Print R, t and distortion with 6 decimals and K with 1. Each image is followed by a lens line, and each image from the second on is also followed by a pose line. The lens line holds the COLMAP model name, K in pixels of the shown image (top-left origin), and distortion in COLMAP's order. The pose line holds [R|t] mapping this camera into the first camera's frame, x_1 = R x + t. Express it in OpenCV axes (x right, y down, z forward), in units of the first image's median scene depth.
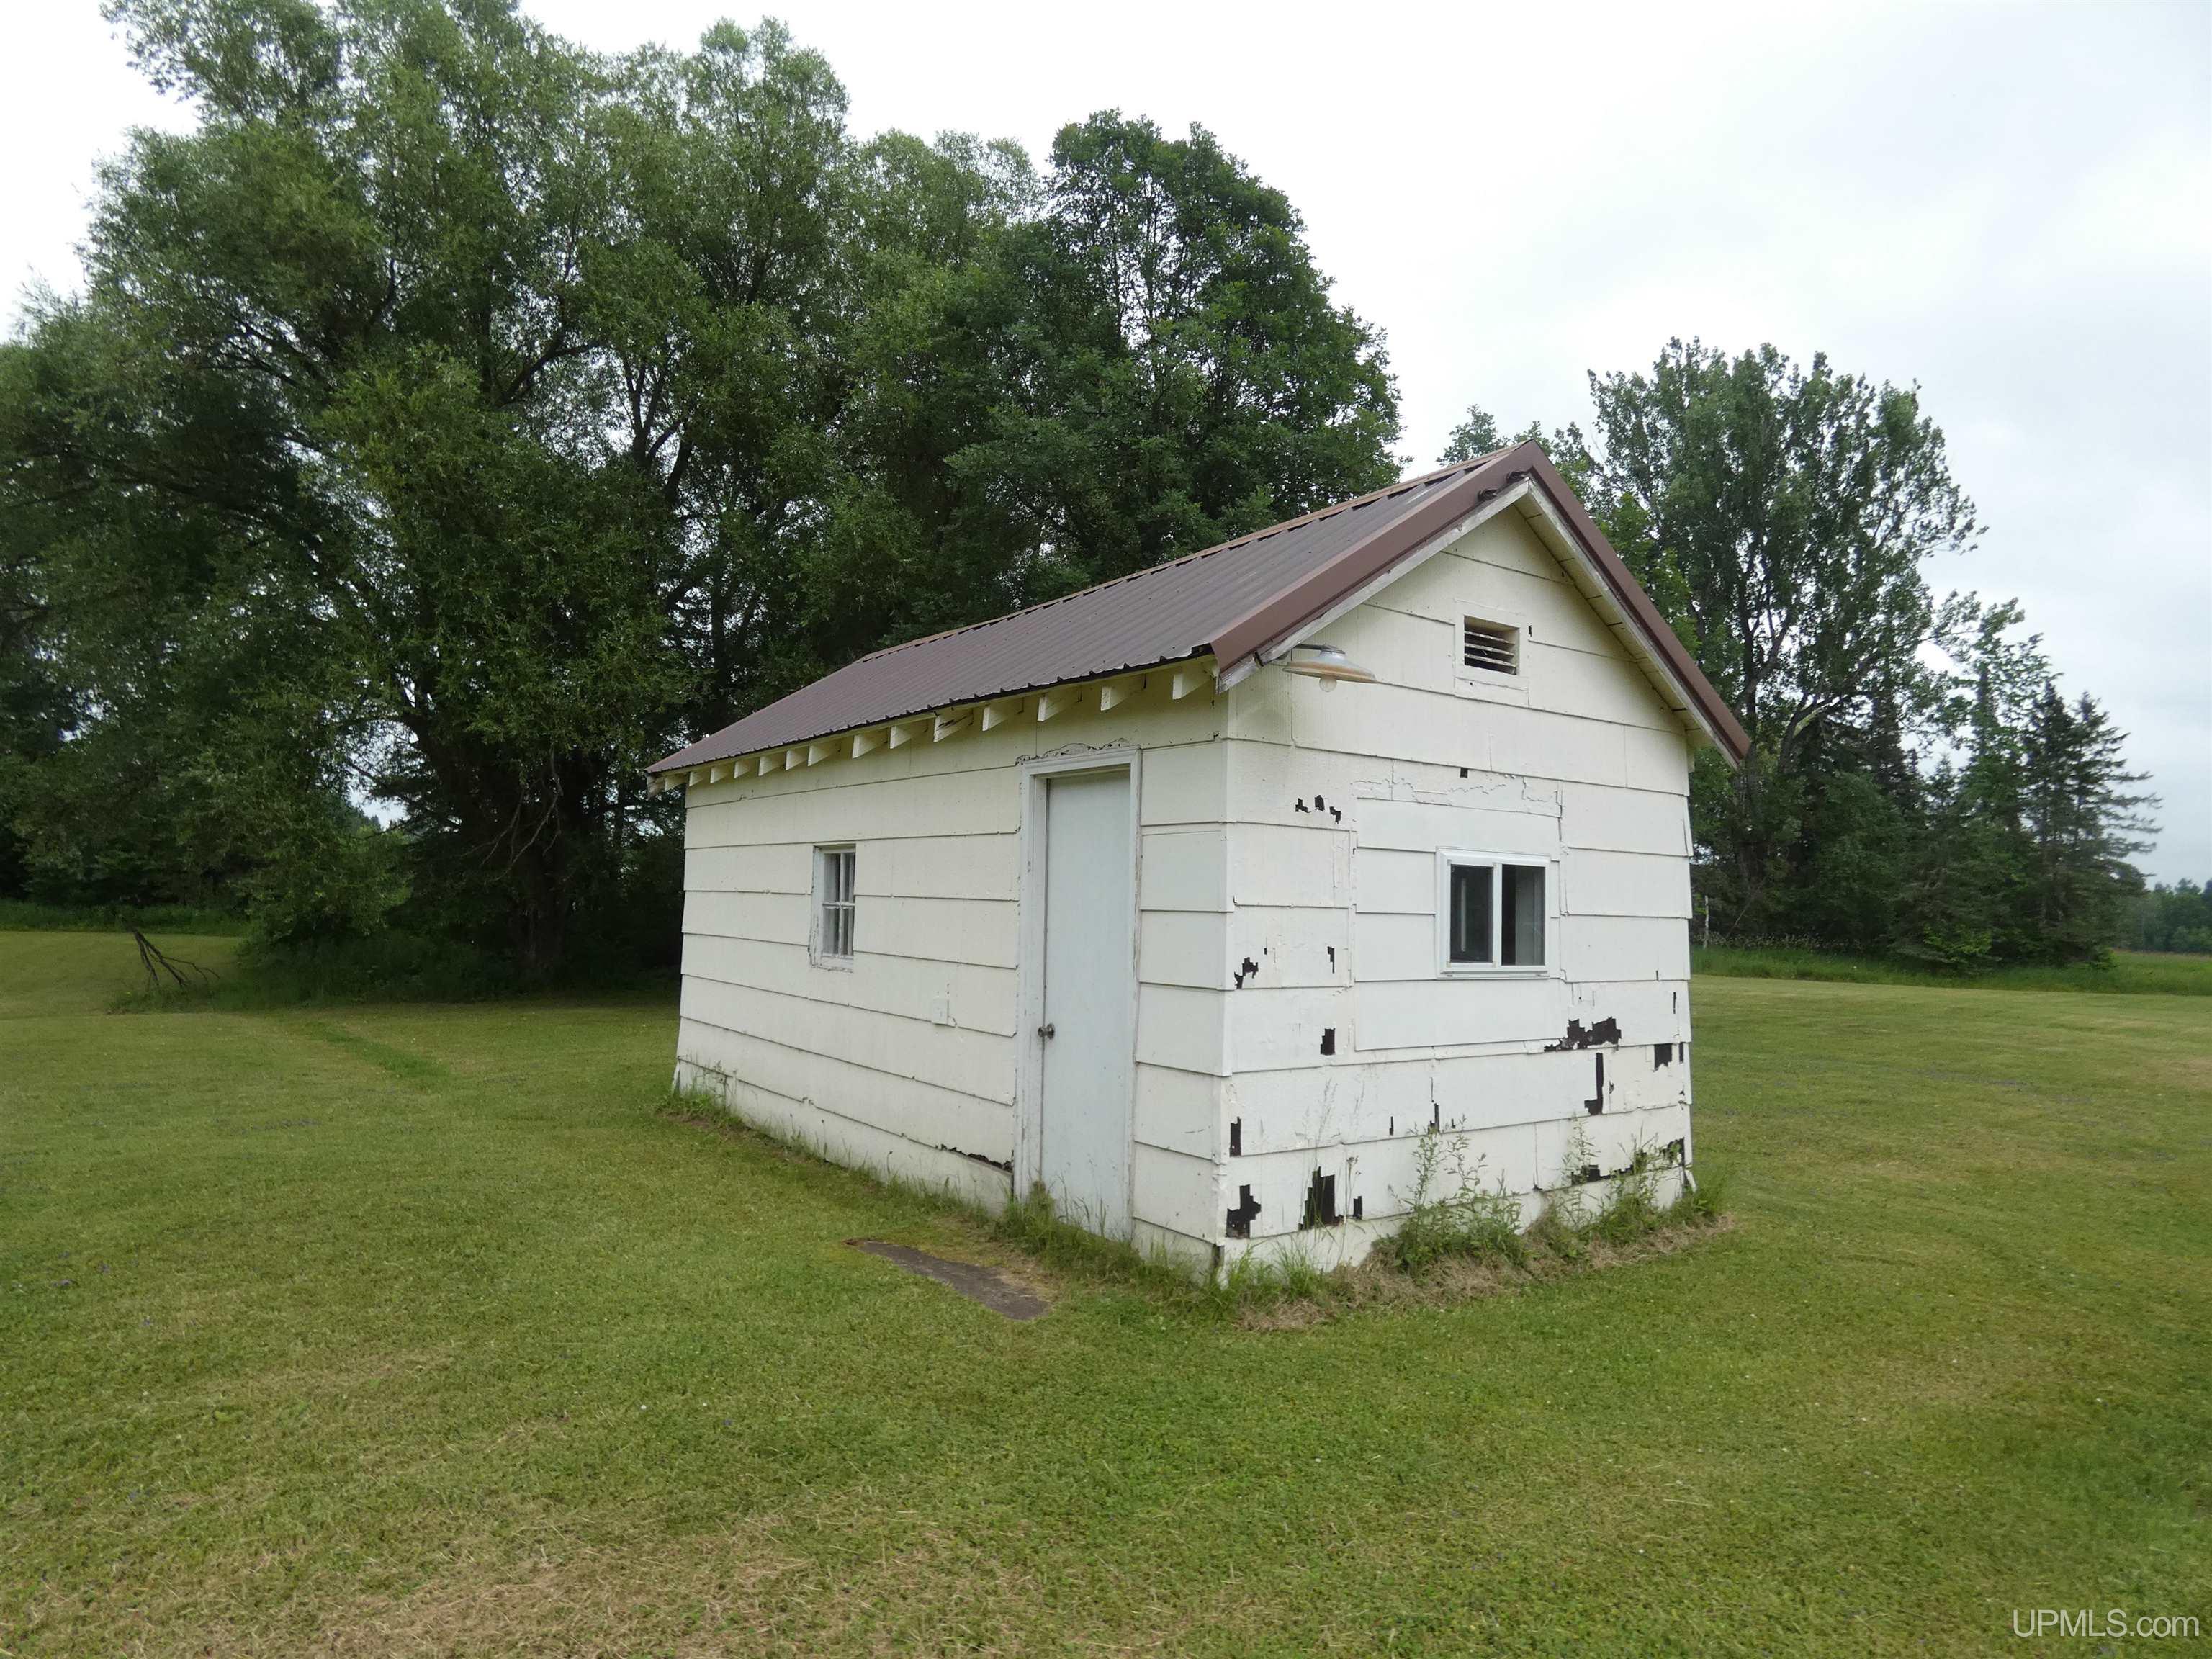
lens RADIAL K [[1335.7, 0, 1104.2], [0, 1335.7, 828.6], [0, 0, 1]] dist [-0.006535, -0.011872]
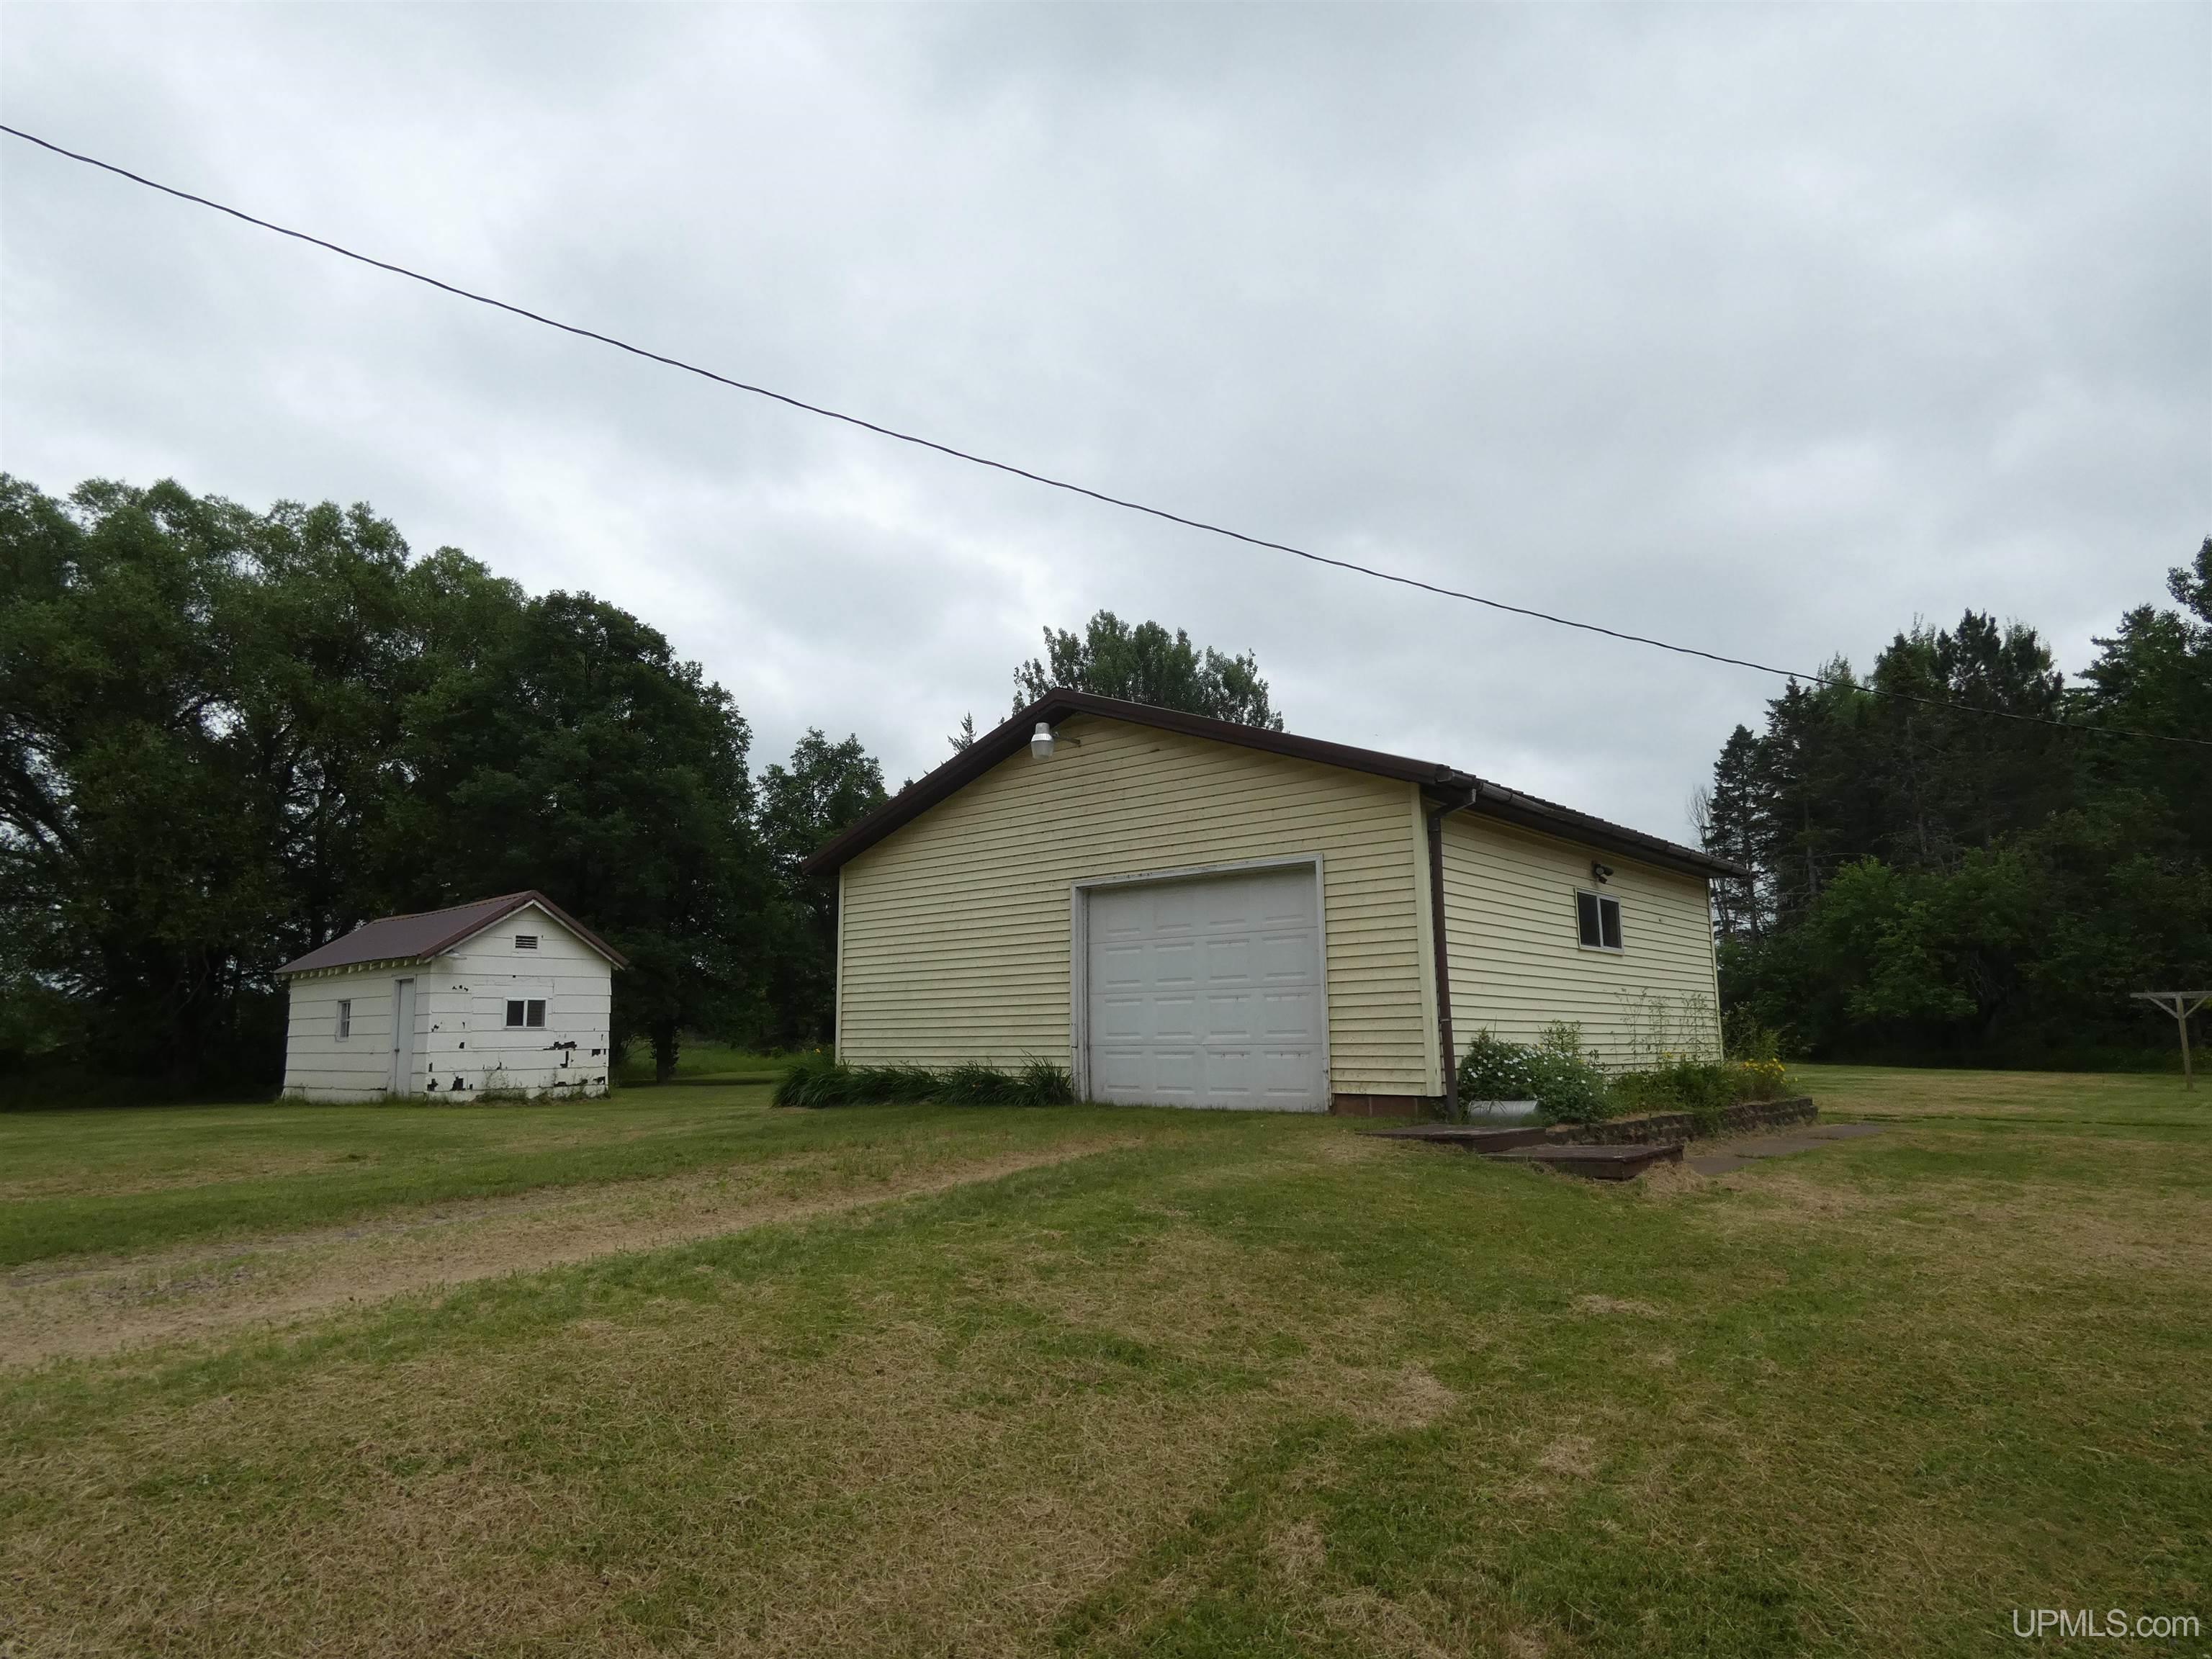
lens RADIAL K [[1335.7, 0, 1108.0], [0, 1335.7, 835.6], [0, 0, 1]] dist [-0.006535, -0.011872]
pose [[0.970063, -0.005039, 0.242801, 0.901988], [0.027389, 0.995676, -0.088762, -0.053155], [-0.241304, 0.092755, 0.966007, -2.856294]]
